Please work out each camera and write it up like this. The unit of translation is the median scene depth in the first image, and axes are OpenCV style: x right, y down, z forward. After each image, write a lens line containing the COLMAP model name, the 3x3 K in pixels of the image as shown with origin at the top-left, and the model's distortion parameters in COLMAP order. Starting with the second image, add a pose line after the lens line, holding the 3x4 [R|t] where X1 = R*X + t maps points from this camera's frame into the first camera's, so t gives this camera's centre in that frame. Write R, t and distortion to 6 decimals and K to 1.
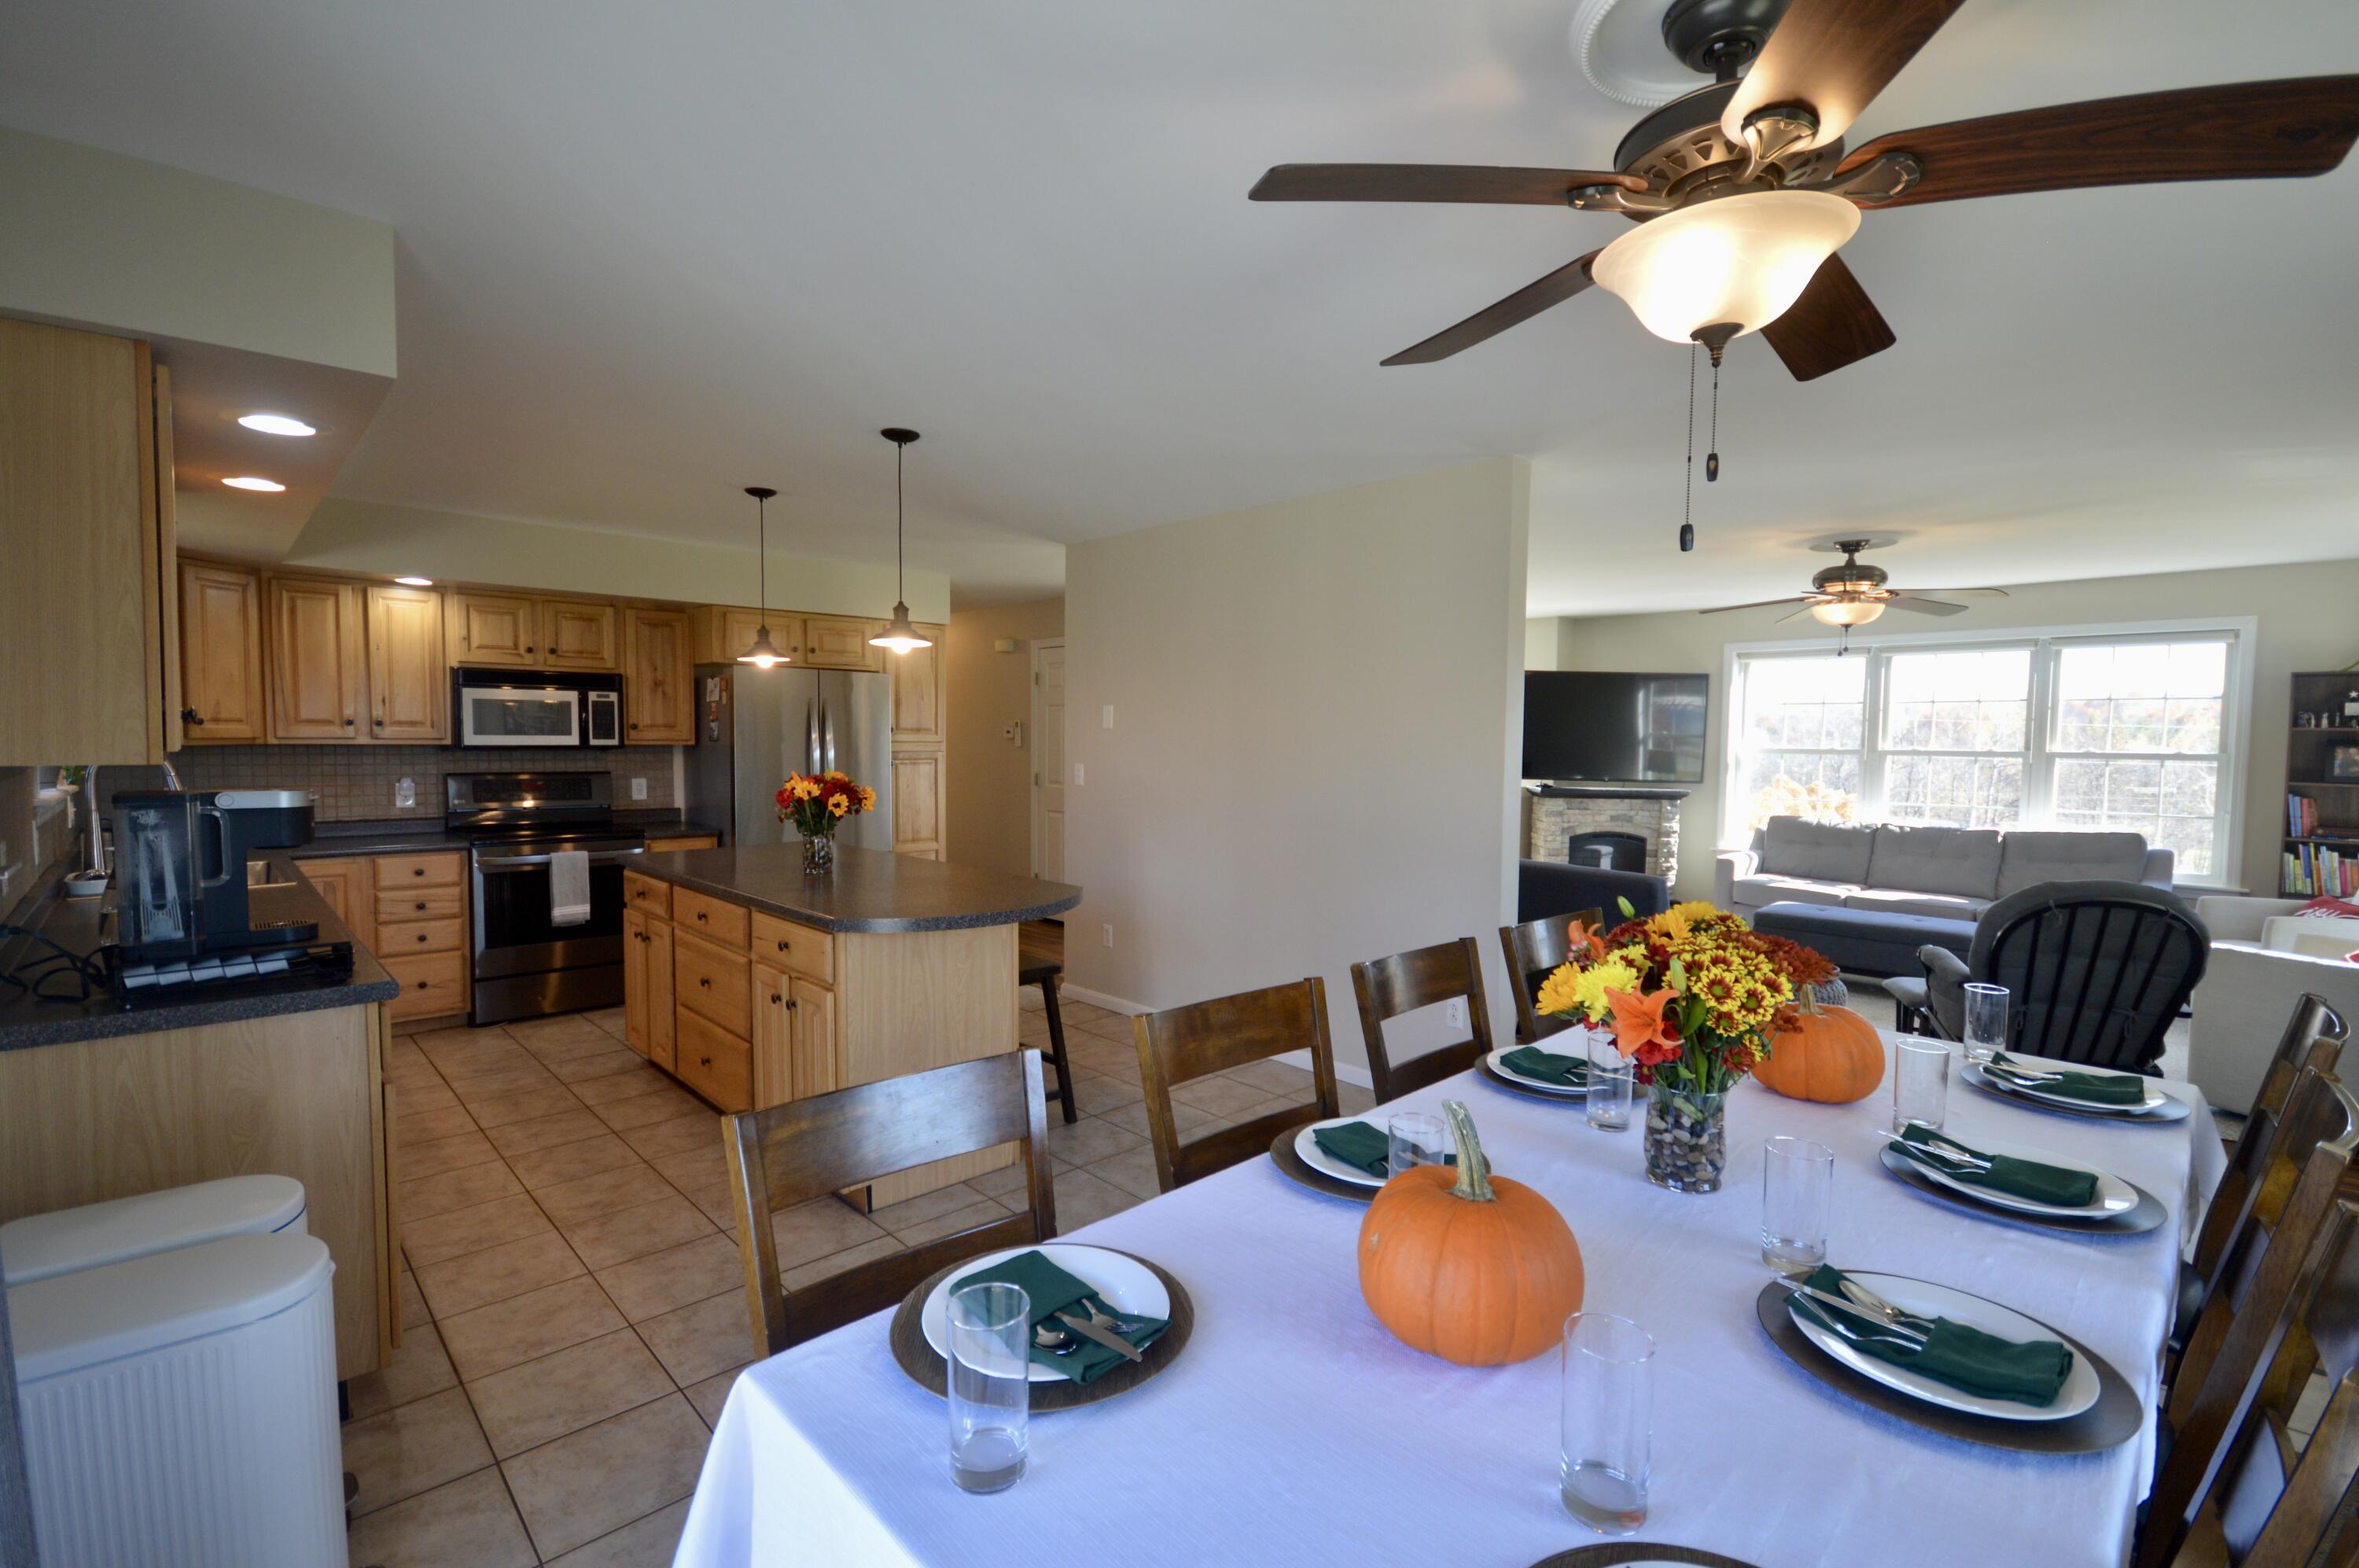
lens RADIAL K [[1064.9, 0, 1190.2], [0, 1064.9, 798.7], [0, 0, 1]] dist [0.007102, -0.009404]
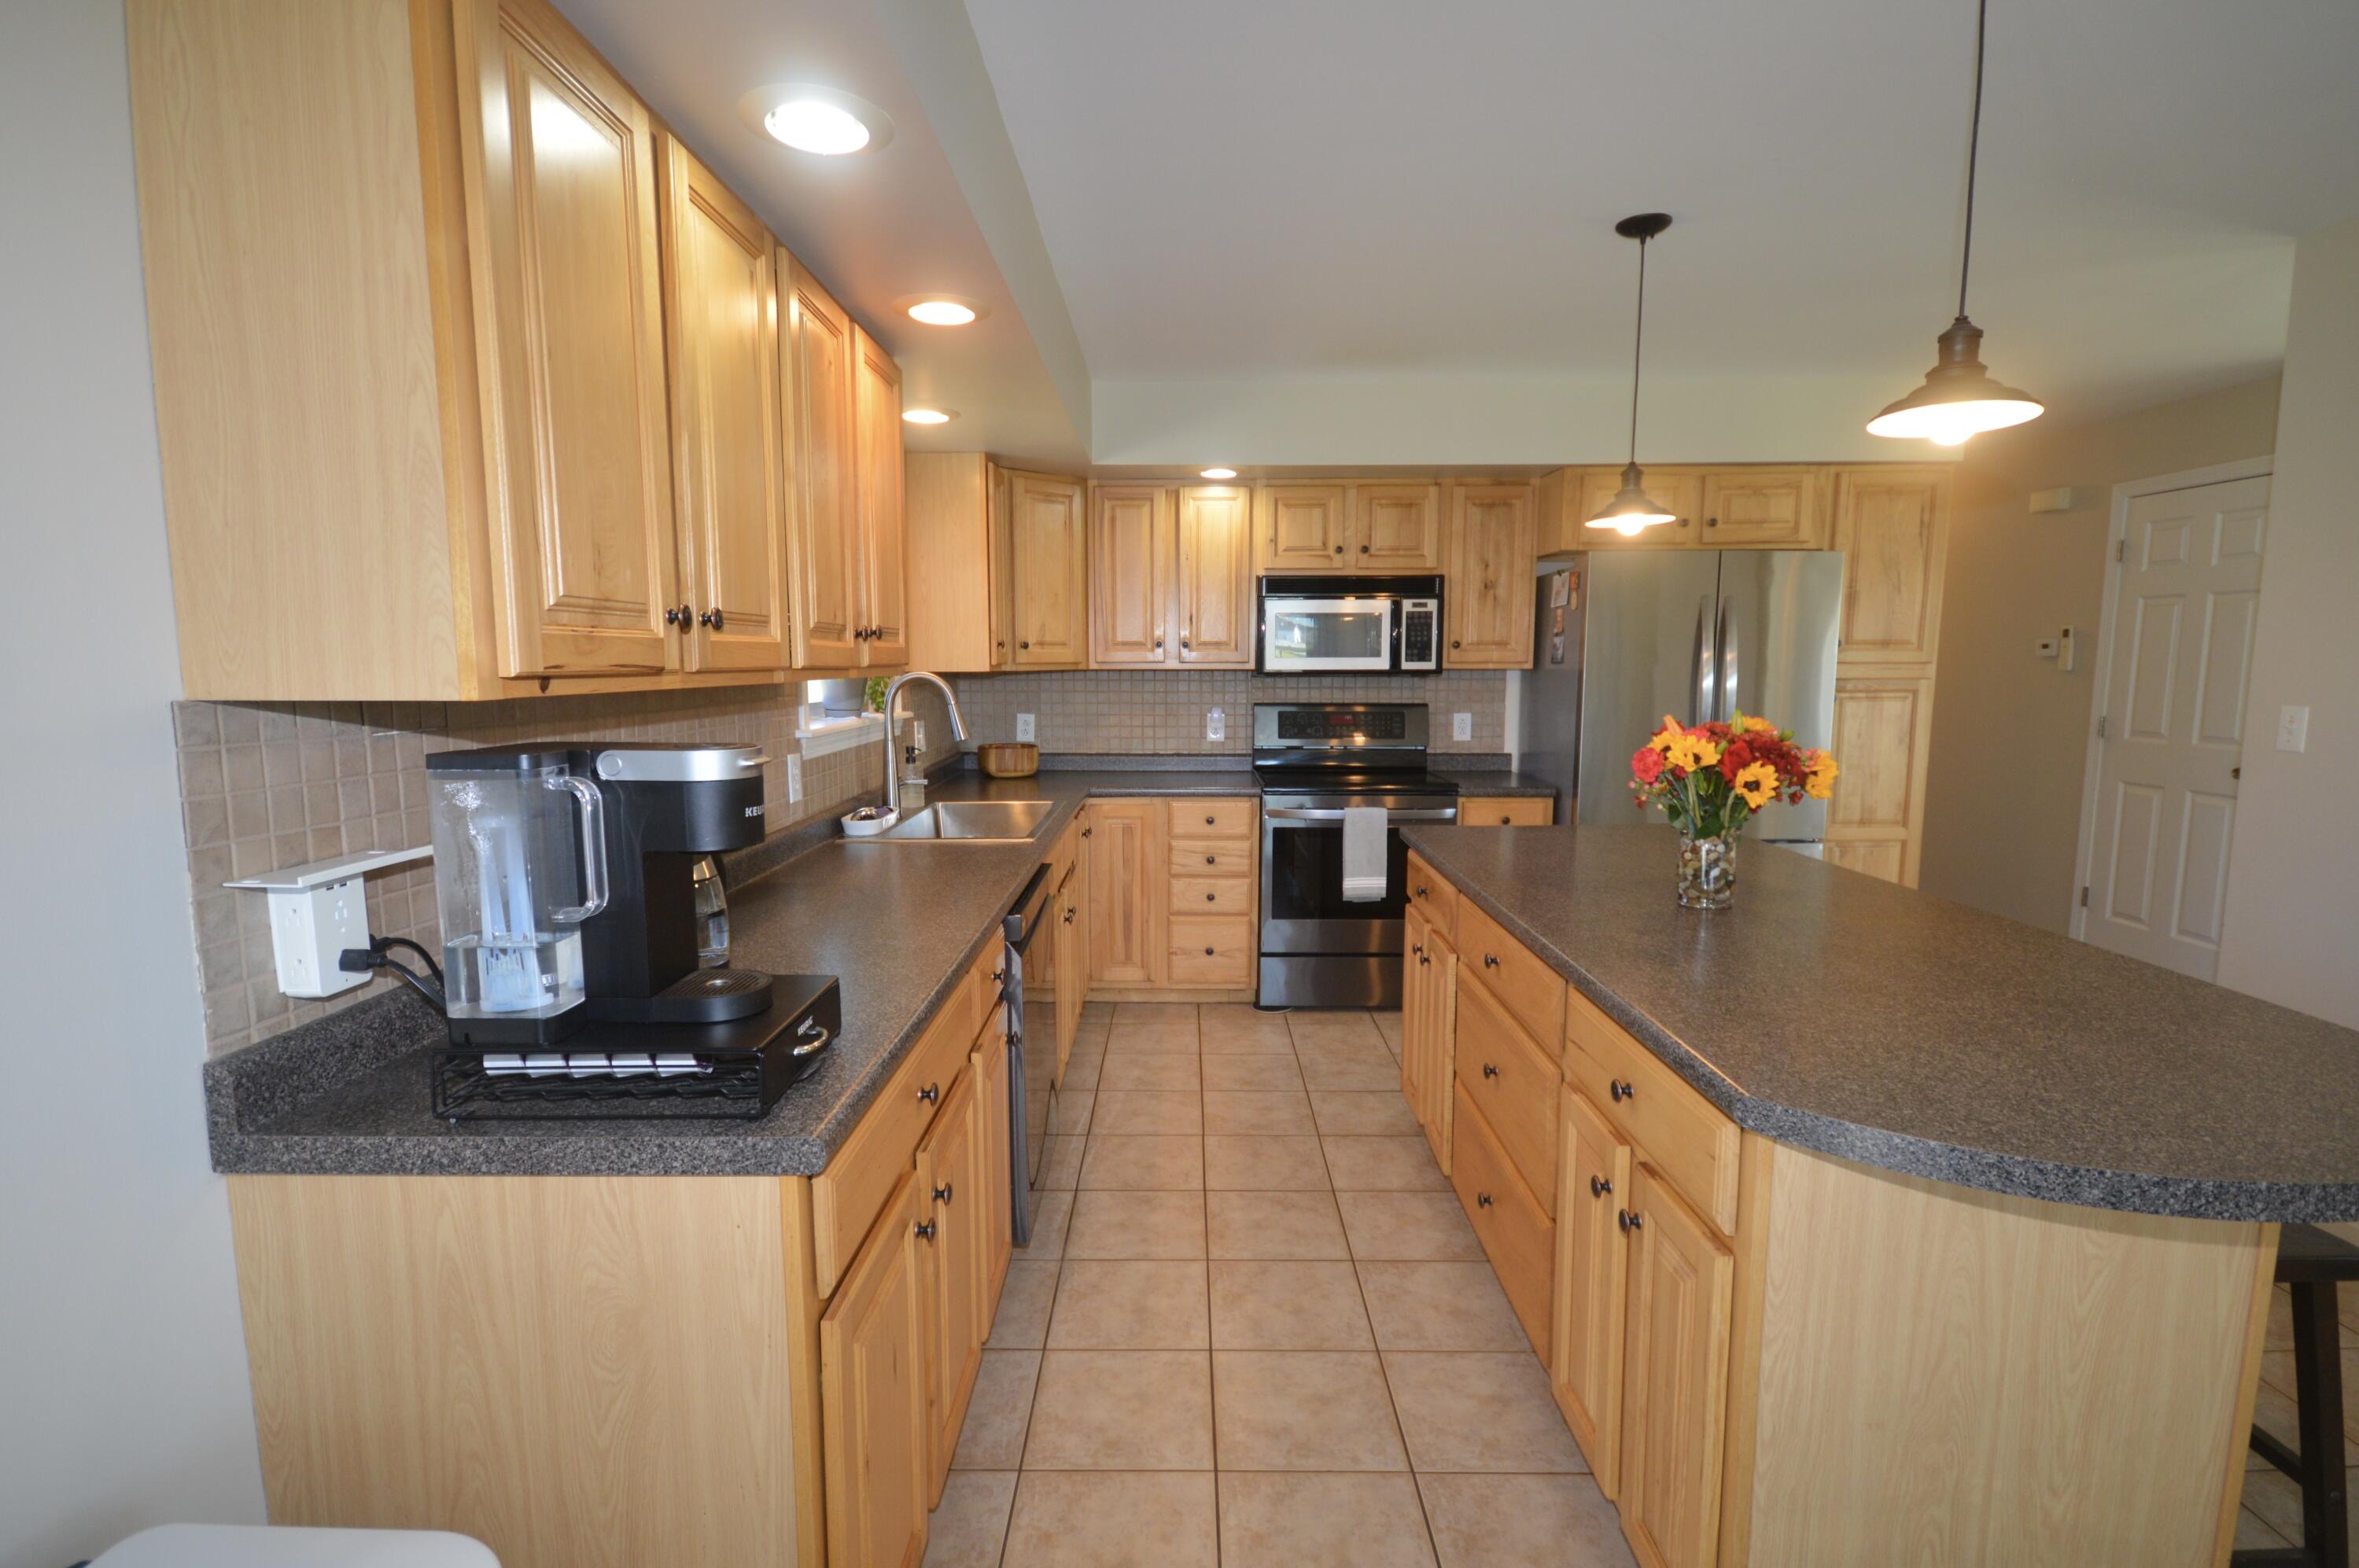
lens RADIAL K [[1109.0, 0, 1167.8], [0, 1109.0, 798.0], [0, 0, 1]] dist [0.001948, -0.002667]
pose [[0.710953, 0.076928, -0.699019, -0.130813], [-0.032767, 0.996543, 0.076344, -0.015536], [0.702476, -0.031372, 0.711016, 0.351370]]
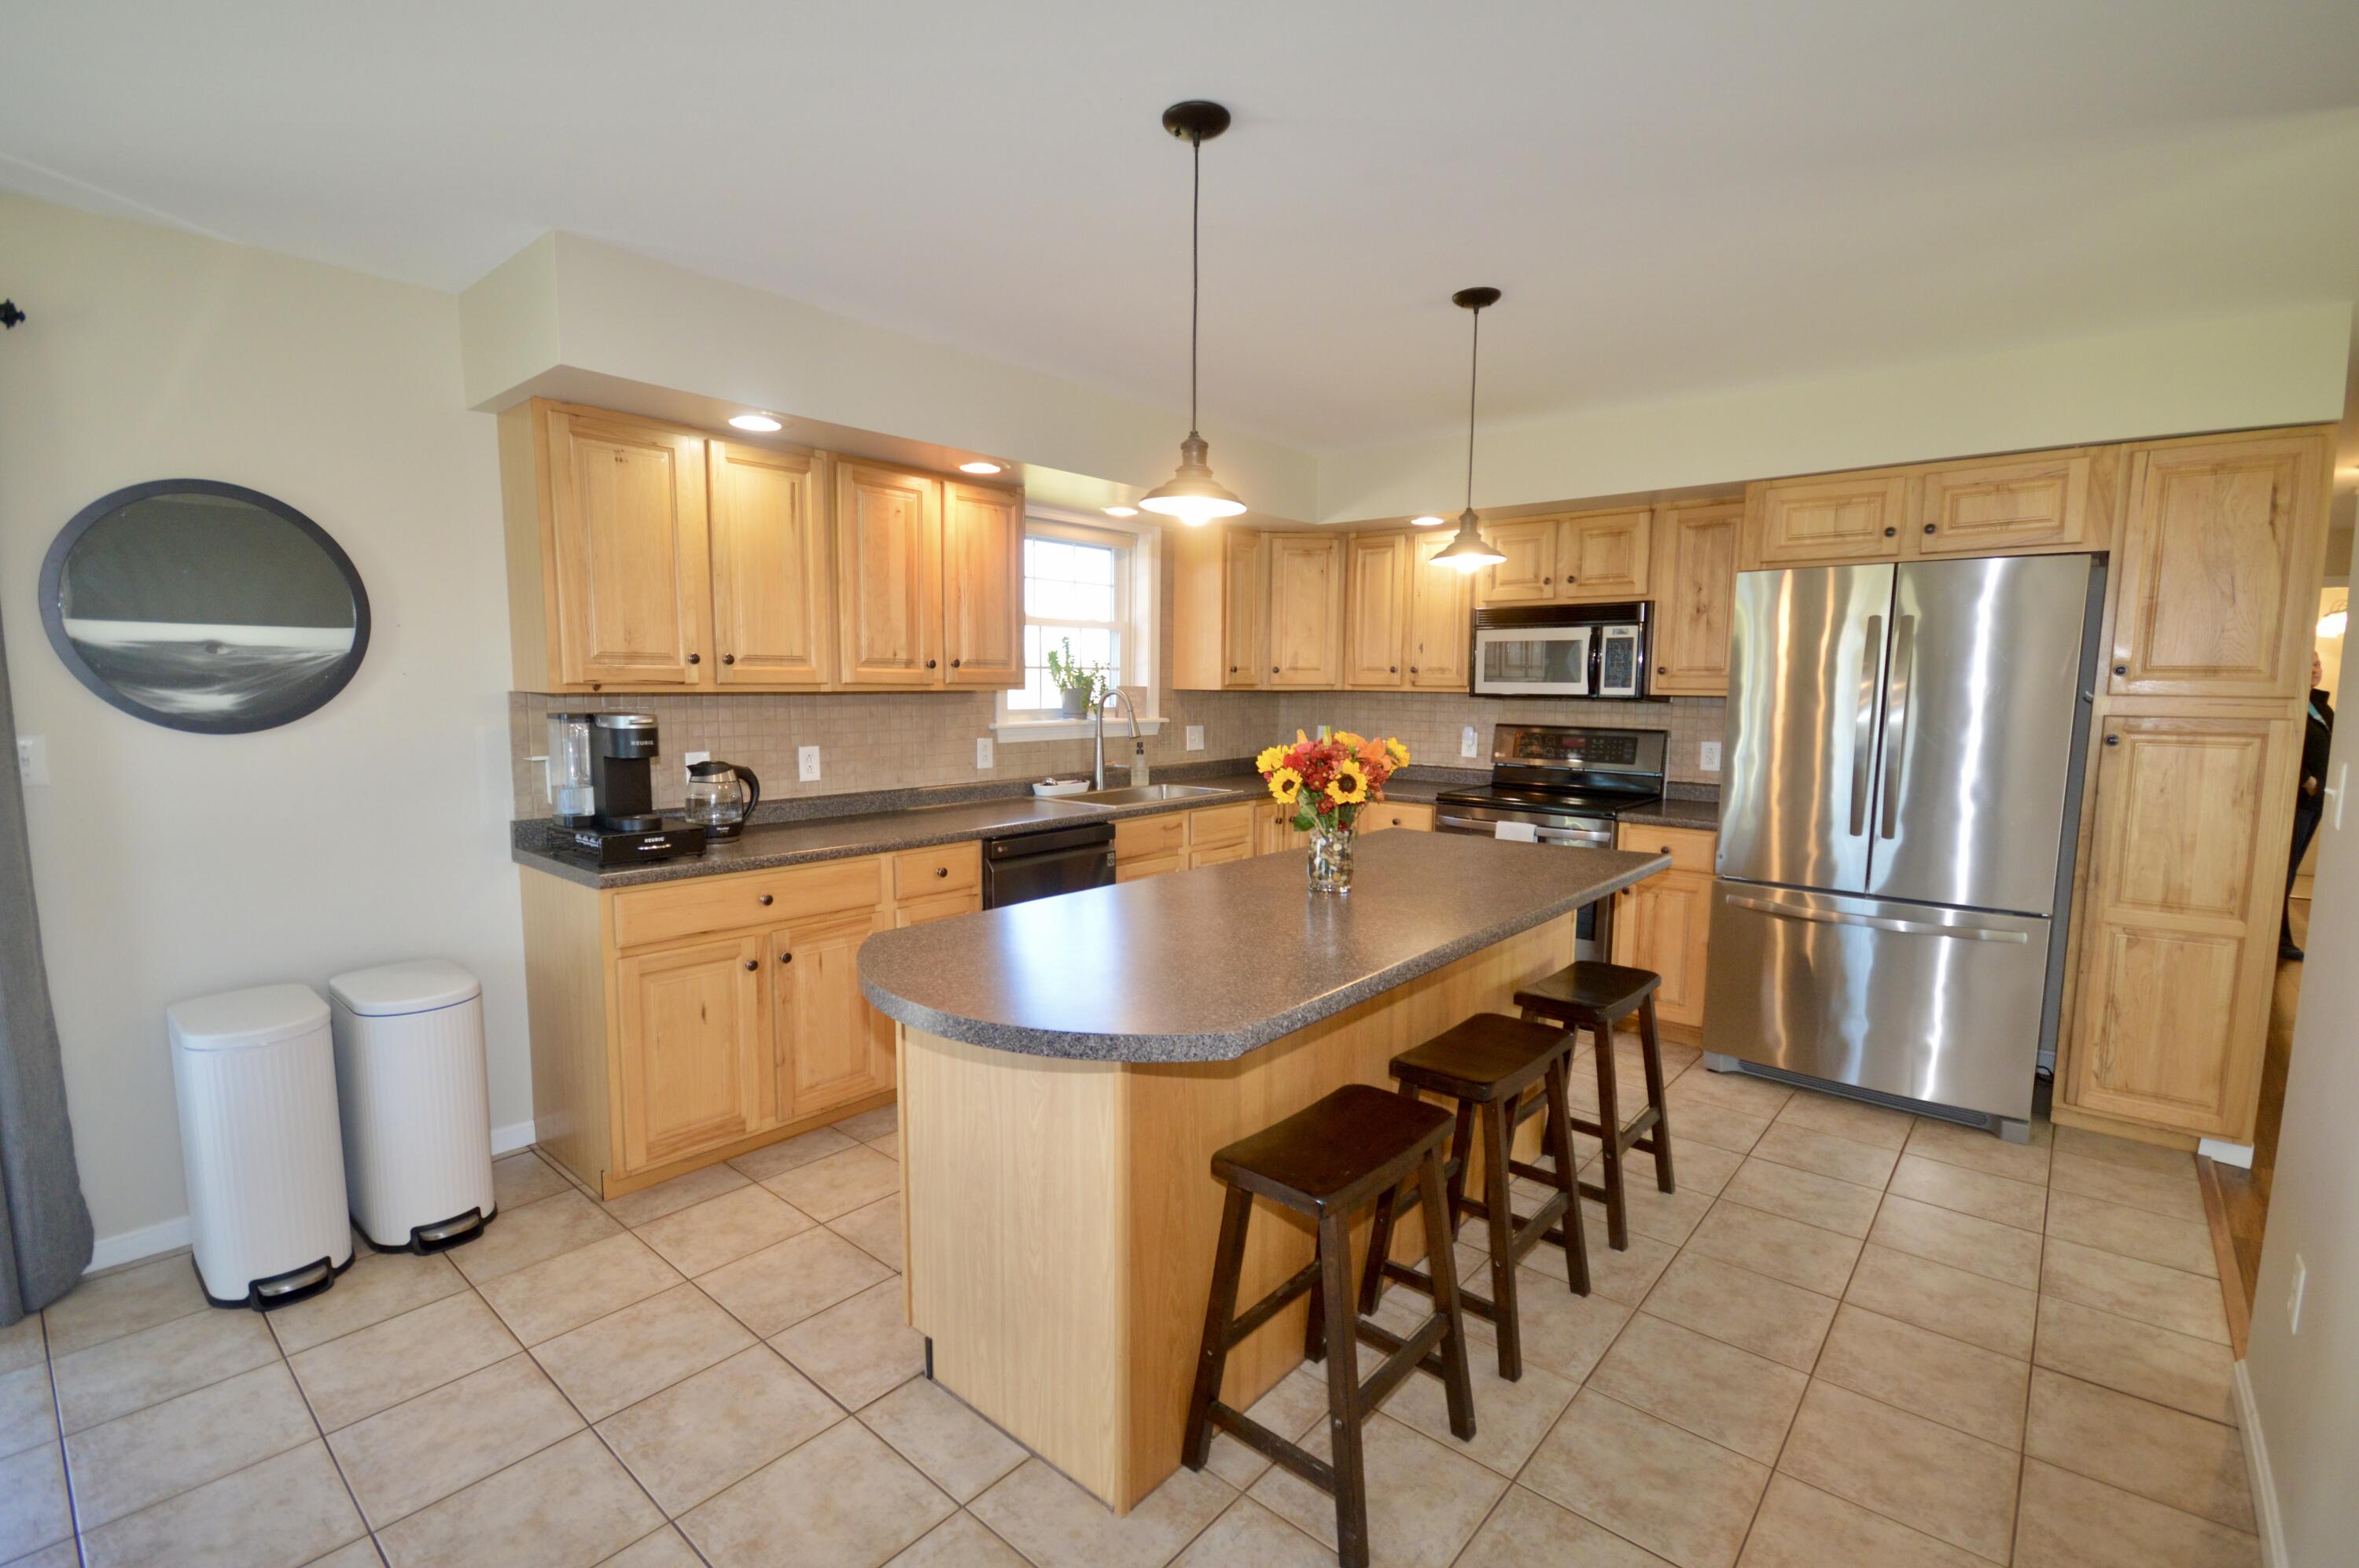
lens RADIAL K [[1064.9, 0, 1174.3], [0, 1064.9, 797.5], [0, 0, 1]] dist [0.007102, -0.009404]
pose [[0.082321, 0.102528, -0.991318, 0.231477], [-0.064882, 0.993135, 0.097328, -0.035969], [0.994492, 0.056306, 0.088408, 0.716274]]
